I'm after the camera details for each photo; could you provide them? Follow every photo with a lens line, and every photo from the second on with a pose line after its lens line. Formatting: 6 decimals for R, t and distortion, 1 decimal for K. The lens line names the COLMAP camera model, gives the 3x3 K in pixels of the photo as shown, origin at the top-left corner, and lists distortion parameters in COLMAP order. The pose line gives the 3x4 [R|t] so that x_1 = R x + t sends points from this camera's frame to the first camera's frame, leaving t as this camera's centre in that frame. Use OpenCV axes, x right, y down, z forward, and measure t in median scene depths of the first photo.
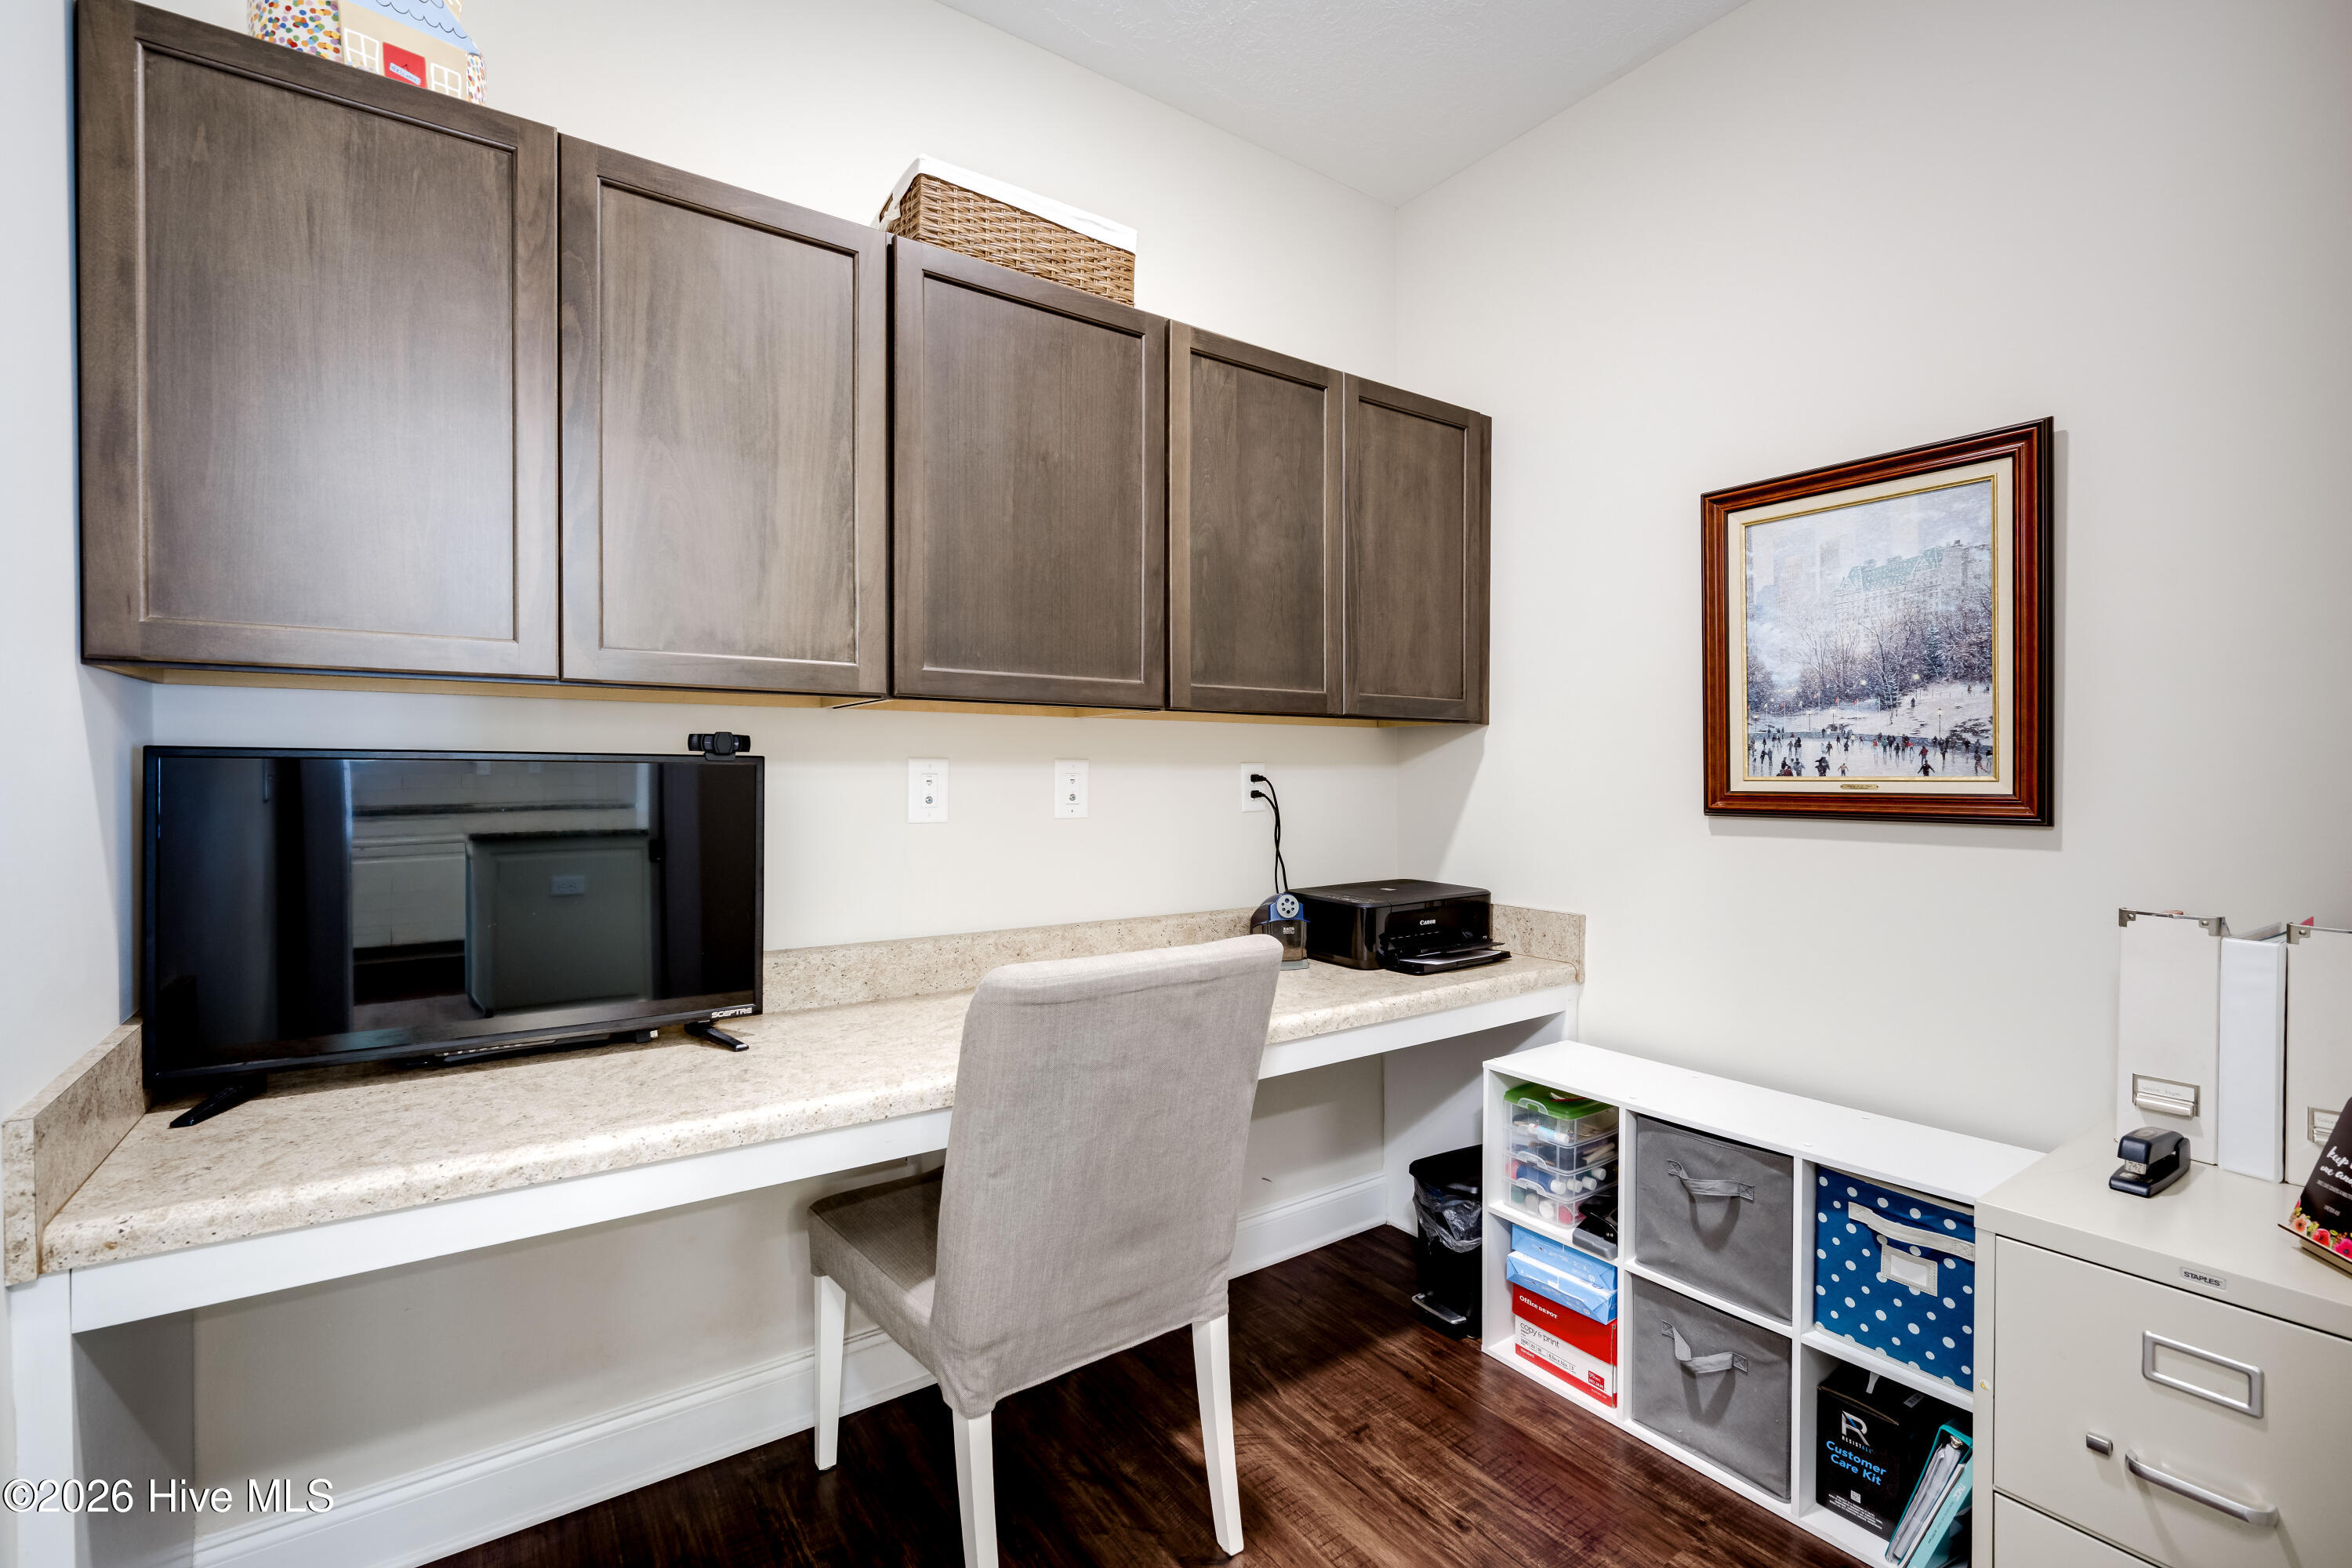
lens RADIAL K [[1005.9, 0, 1176.0], [0, 1005.9, 784.0], [0, 0, 1]] dist [-0.001611, -0.000227]
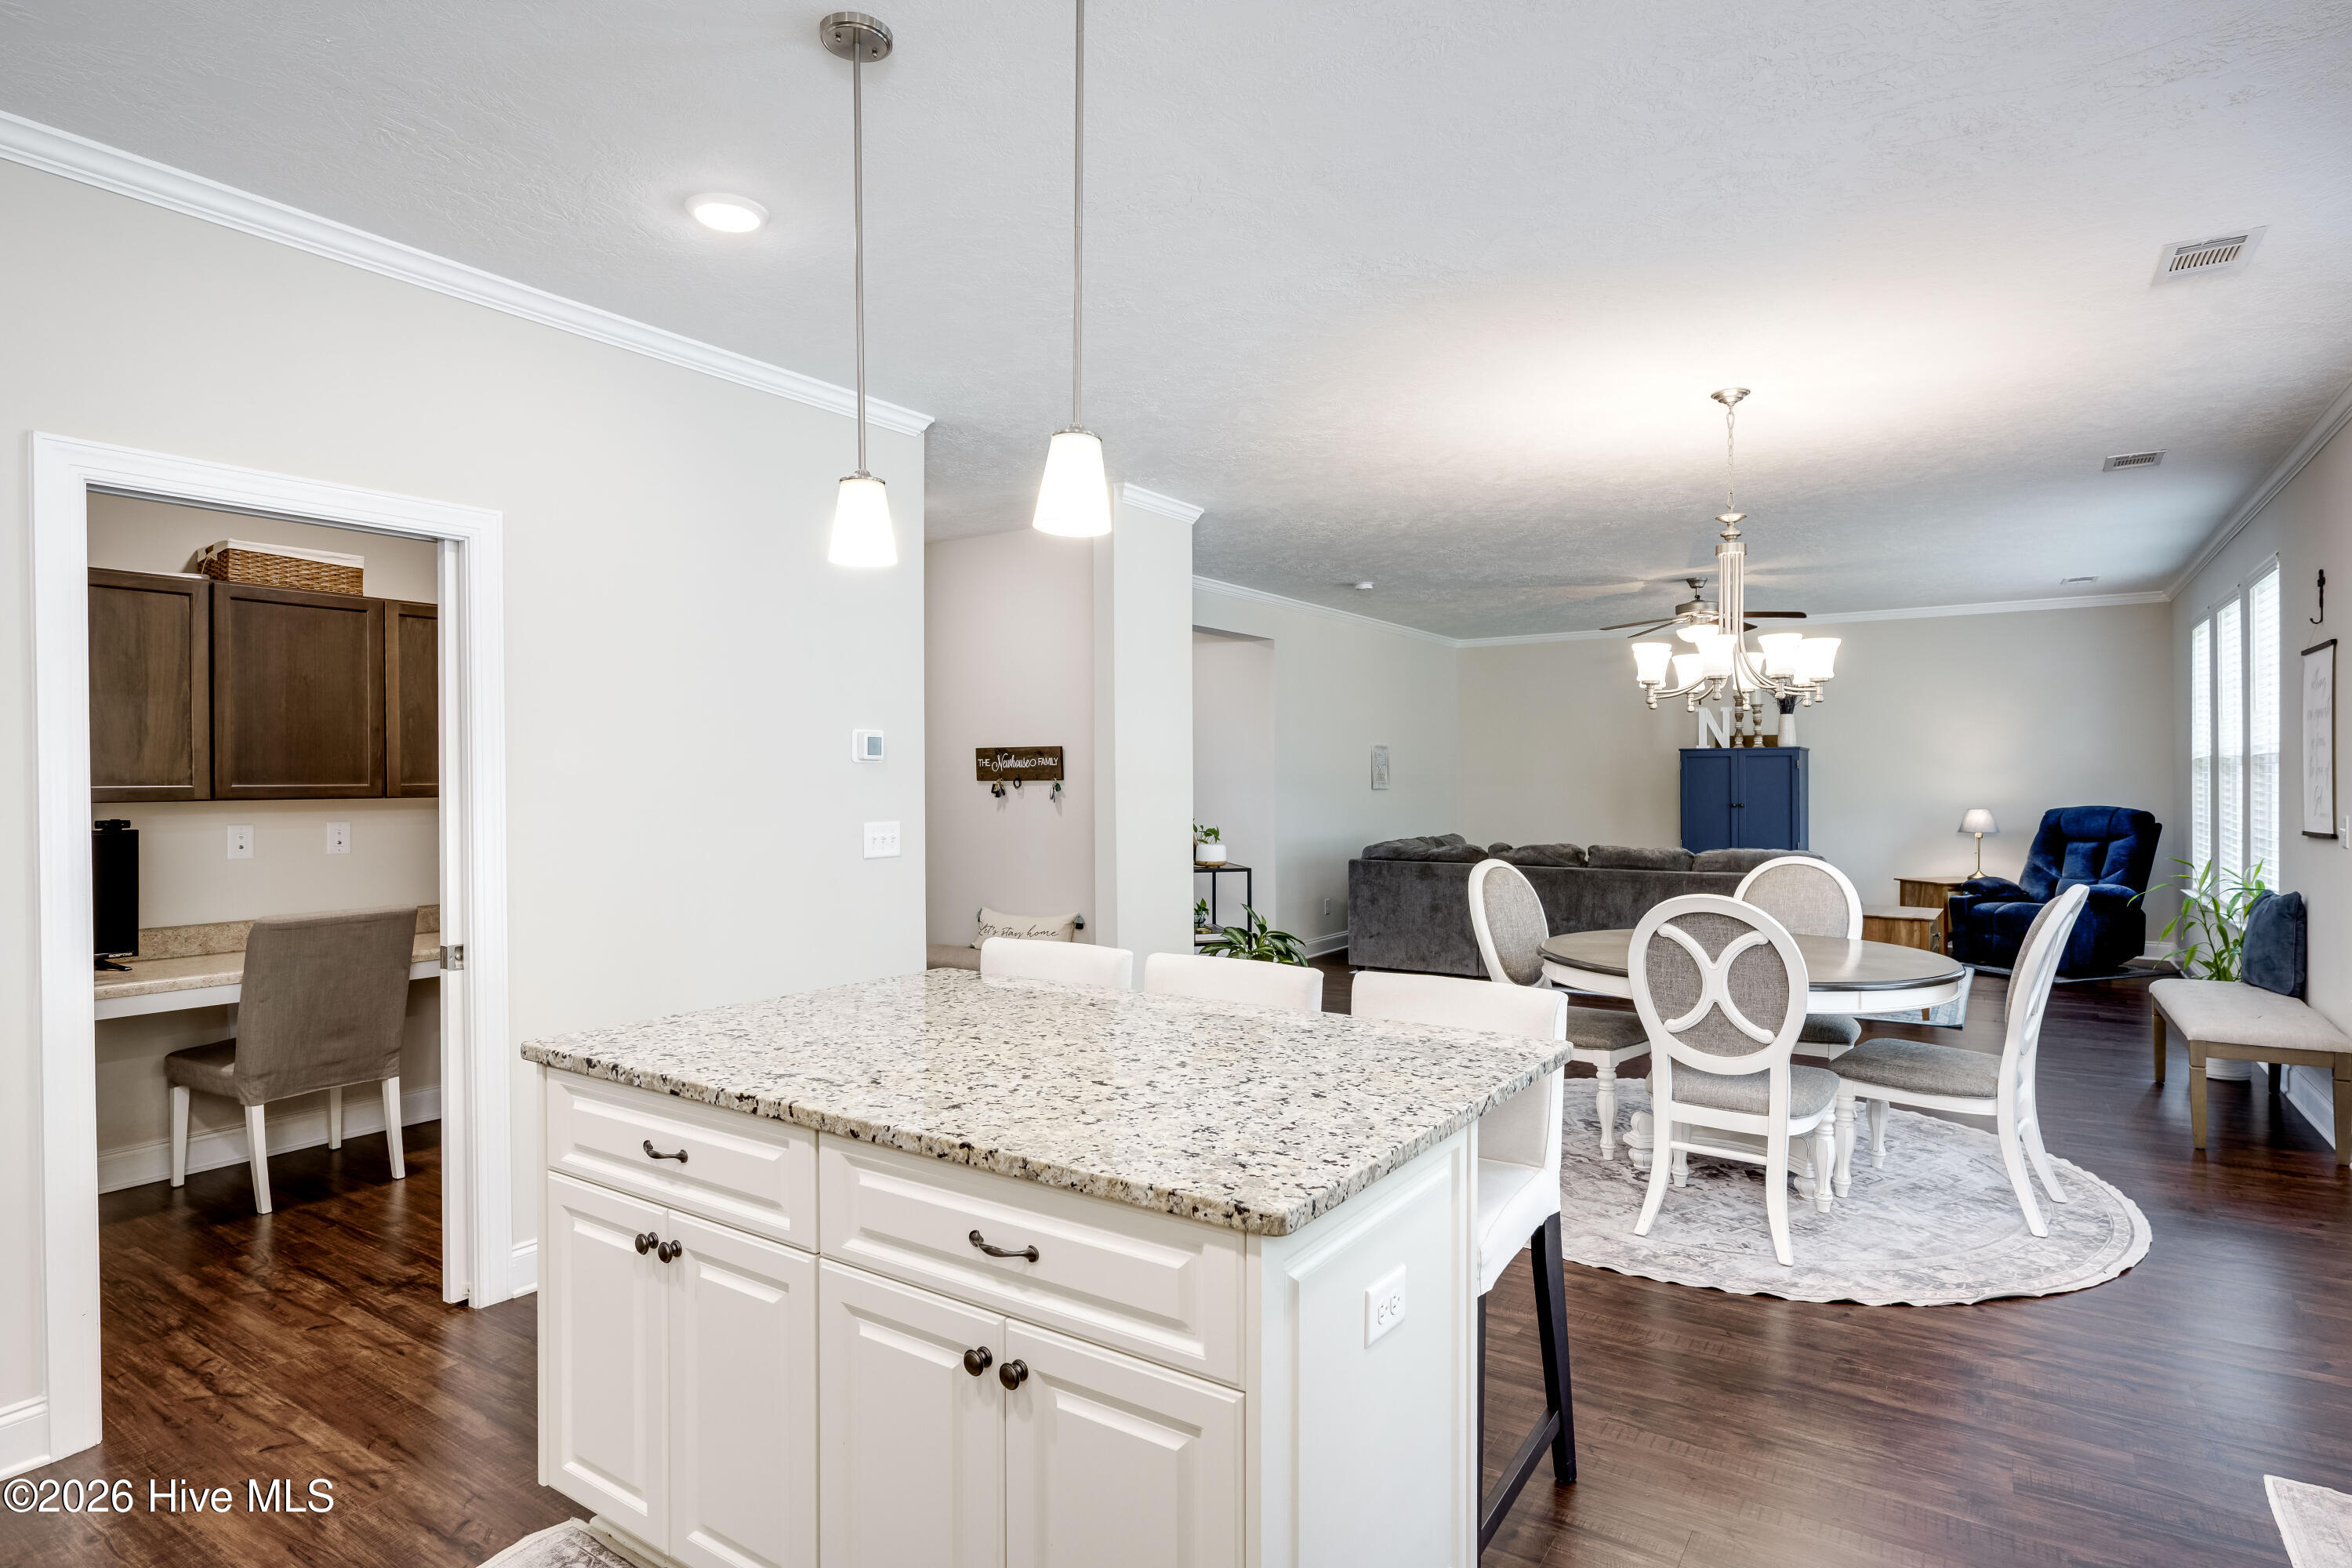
lens RADIAL K [[1205.9, 0, 1145.2], [0, 1205.9, 785.7], [0, 0, 1]] dist [0.002603, -0.000079]
pose [[0.936159, -0.009895, 0.351438, 0.649517], [0.011681, 0.999927, -0.002963, -0.086424], [-0.351383, 0.006879, 0.936207, -2.035192]]
